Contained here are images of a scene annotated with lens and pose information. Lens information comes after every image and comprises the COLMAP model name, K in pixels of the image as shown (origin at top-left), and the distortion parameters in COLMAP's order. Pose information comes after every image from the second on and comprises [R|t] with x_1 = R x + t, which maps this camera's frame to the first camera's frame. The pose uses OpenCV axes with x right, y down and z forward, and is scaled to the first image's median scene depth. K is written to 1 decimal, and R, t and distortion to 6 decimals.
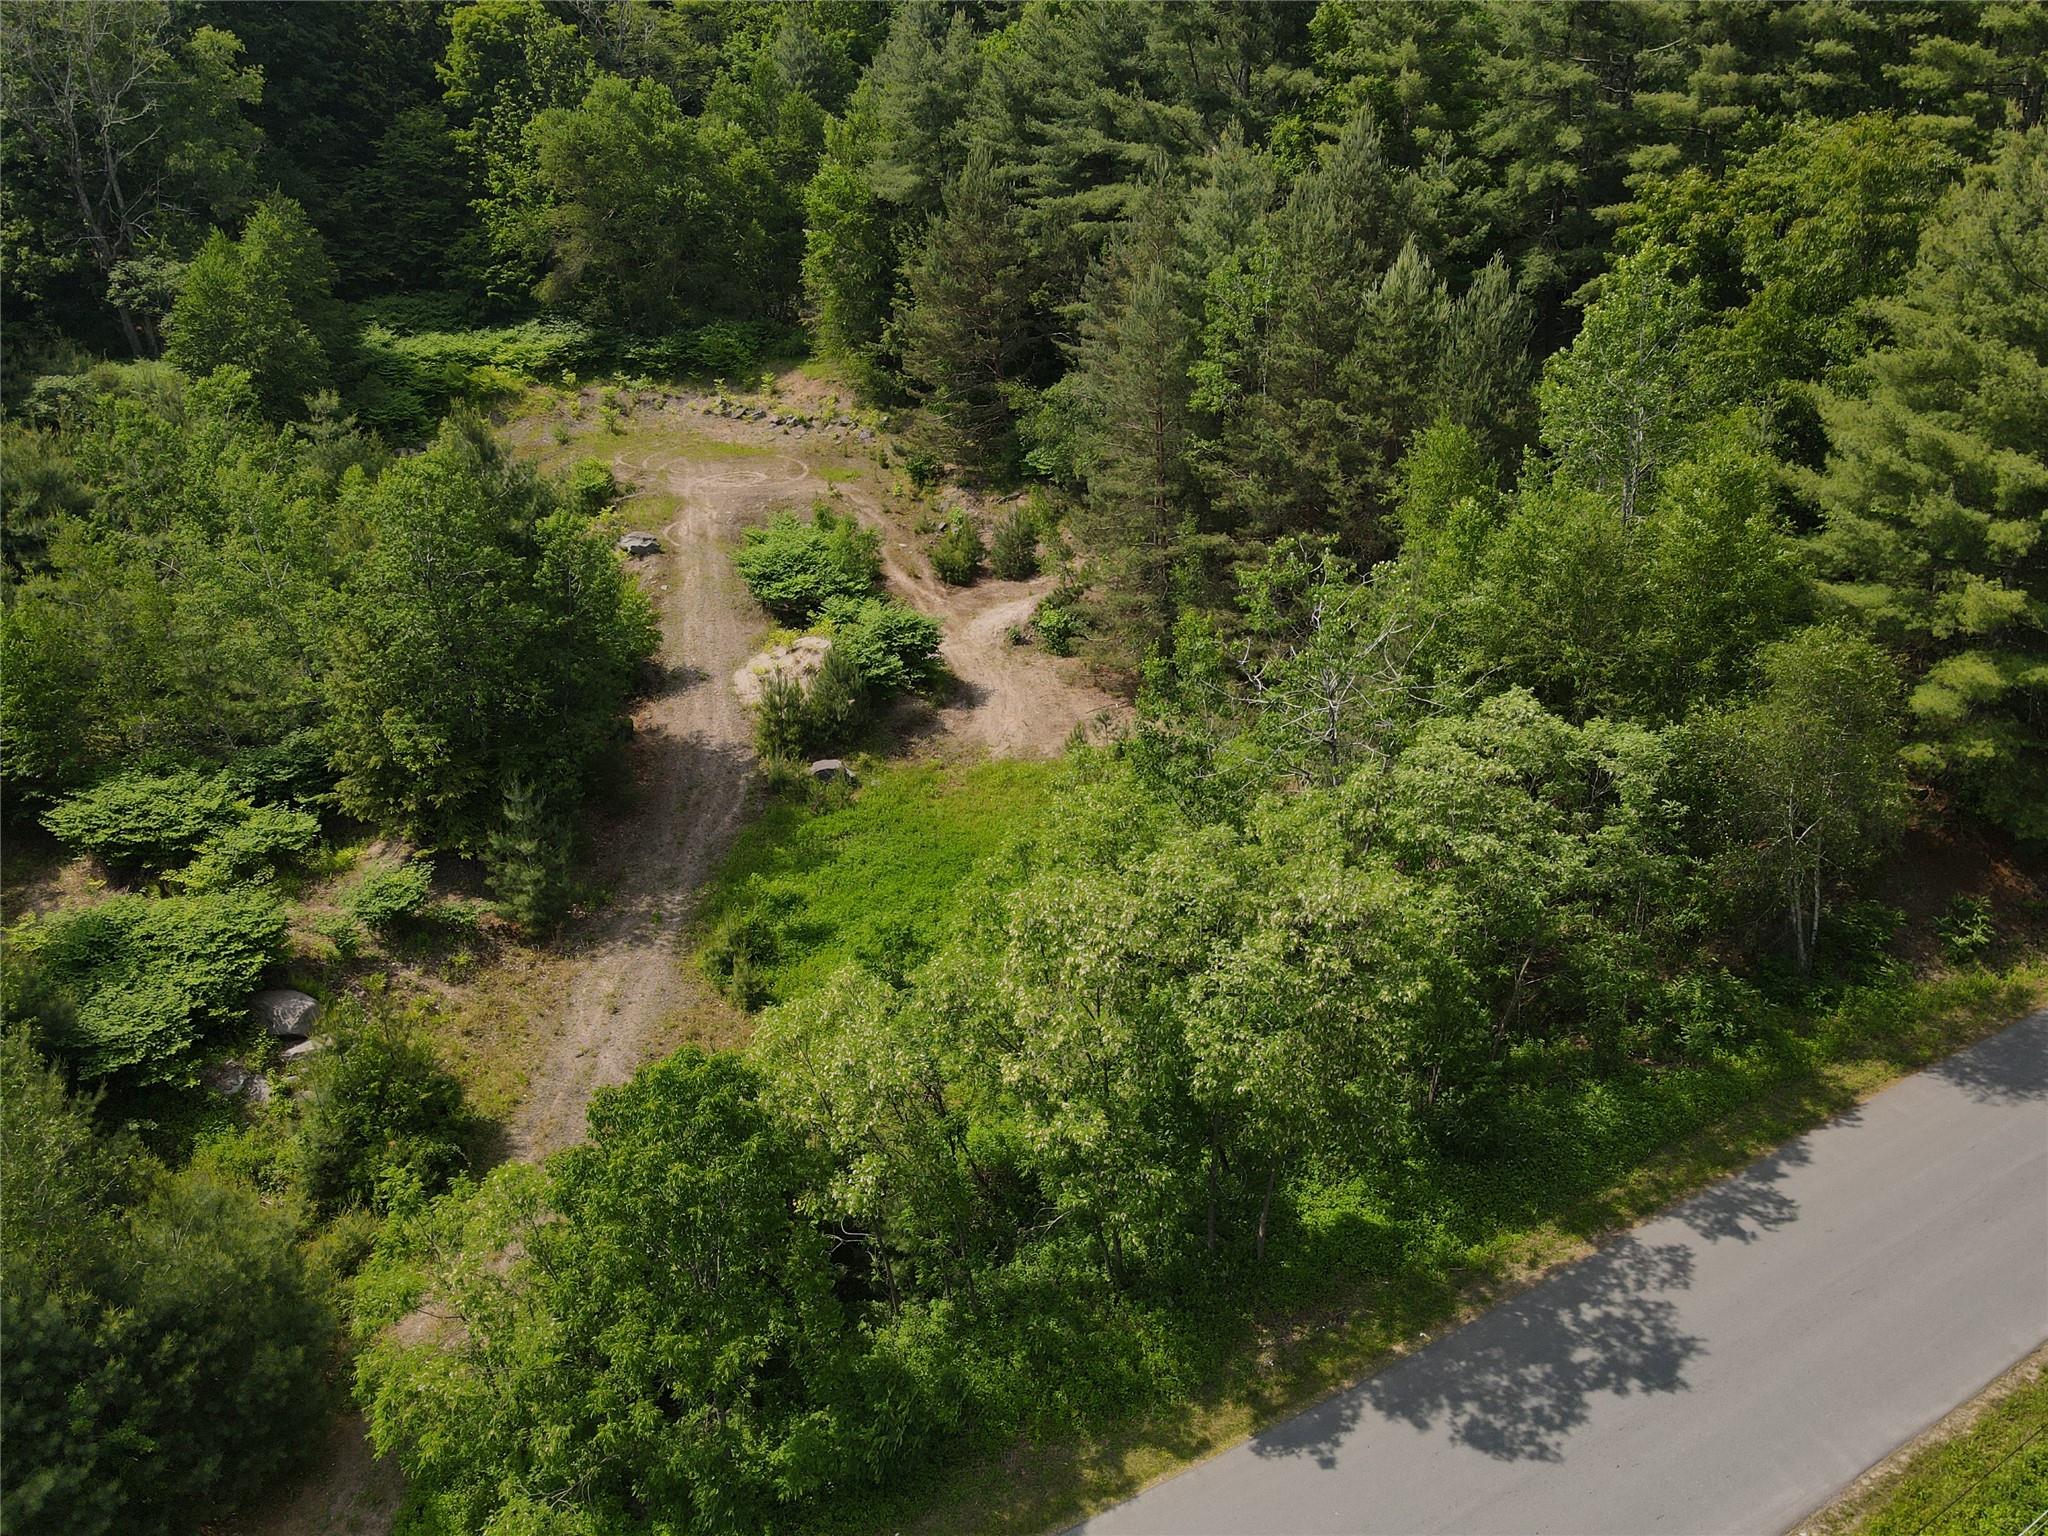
lens RADIAL K [[1469.2, 0, 1020.5], [0, 1469.2, 780.6], [0, 0, 1]] dist [0.004566, -0.004606]
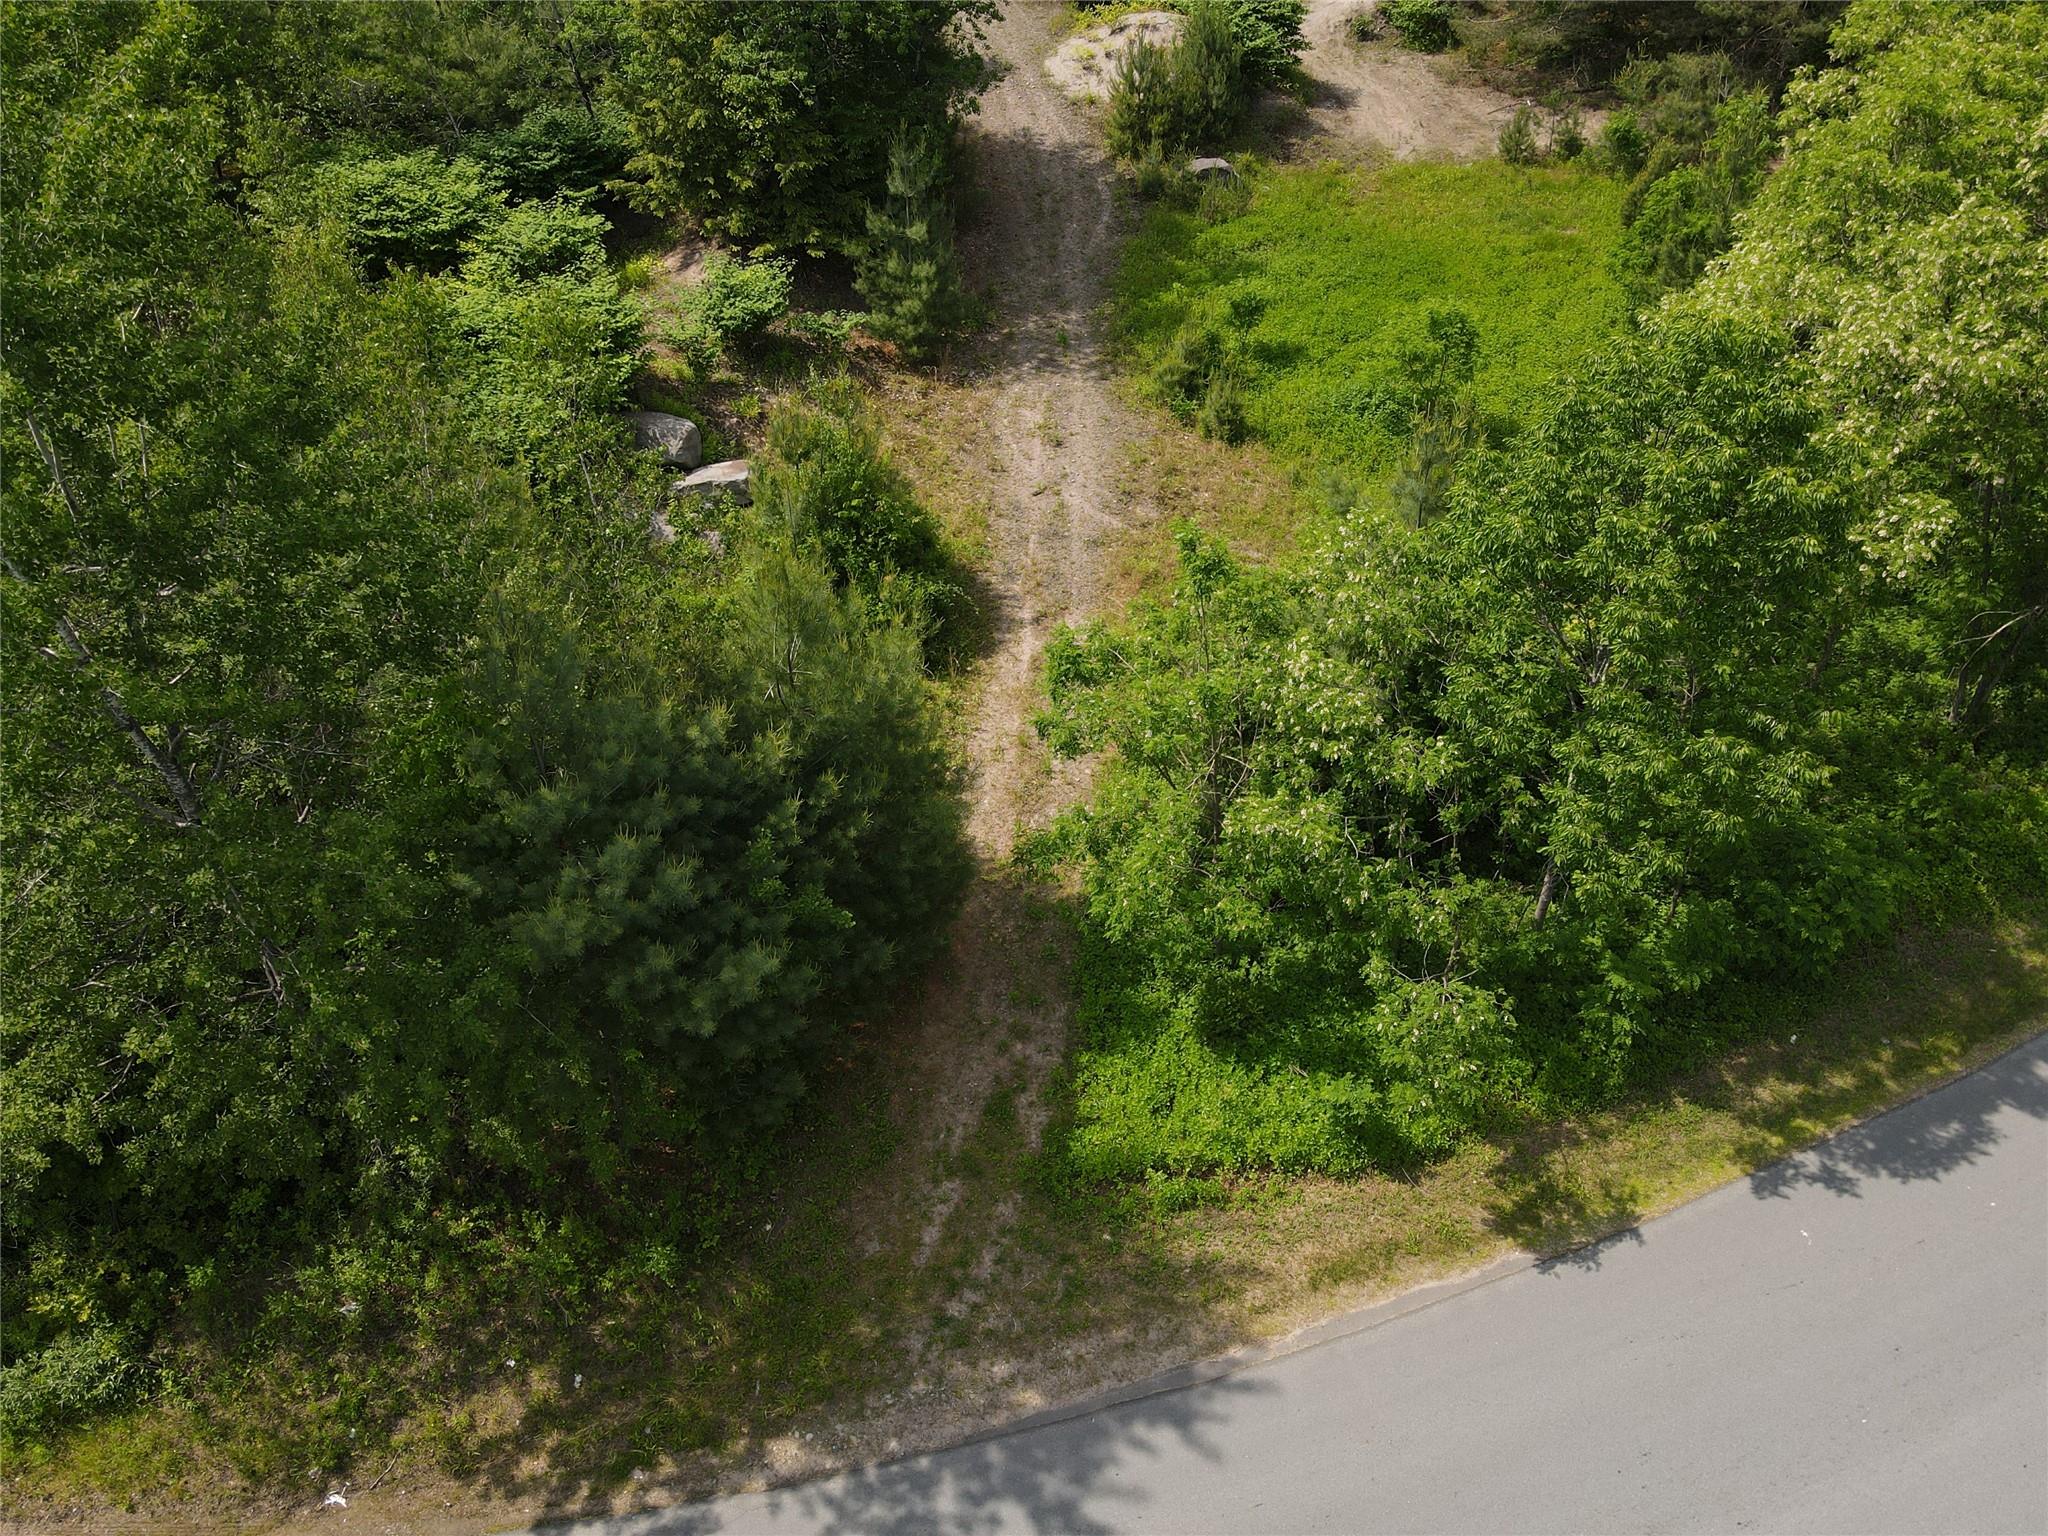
lens RADIAL K [[1469.2, 0, 1006.8], [0, 1469.2, 765.4], [0, 0, 1]] dist [0.004566, -0.004606]
pose [[0.999940, -0.010316, 0.003611, -0.283382], [0.009055, 0.966927, 0.254893, 0.113567], [-0.006121, -0.254845, 0.966963, 0.193292]]
